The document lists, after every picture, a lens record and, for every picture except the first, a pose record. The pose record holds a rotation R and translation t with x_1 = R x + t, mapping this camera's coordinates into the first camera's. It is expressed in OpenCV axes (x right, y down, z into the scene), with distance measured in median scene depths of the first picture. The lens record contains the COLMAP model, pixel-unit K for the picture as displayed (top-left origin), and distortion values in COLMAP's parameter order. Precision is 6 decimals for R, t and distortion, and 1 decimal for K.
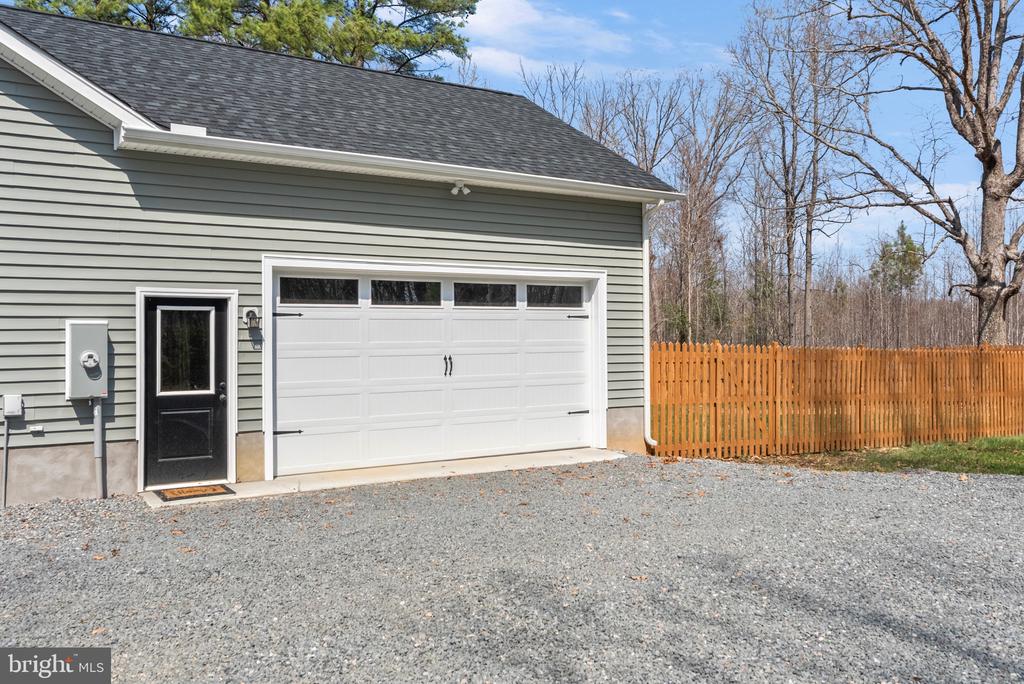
lens RADIAL K [[923.9, 0, 512.0], [0, 923.9, 342.0], [0, 0, 1]] dist [-0.079642, -0.008272]
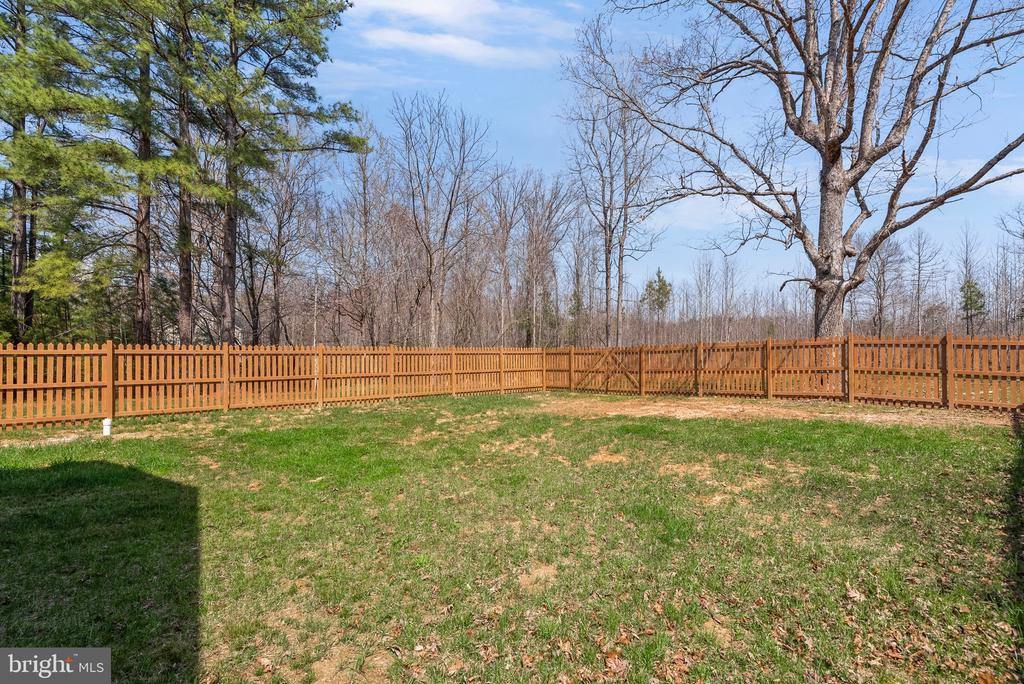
lens RADIAL K [[440.0, 0, 512.0], [0, 440.0, 342.0], [0, 0, 1]] dist [0.000859, 0.000179]
pose [[0.989562, -0.001138, 0.144101, 0.072016], [0.001181, 0.999999, -0.000213, 0.005543], [-0.144101, 0.000381, 0.989563, 0.387817]]
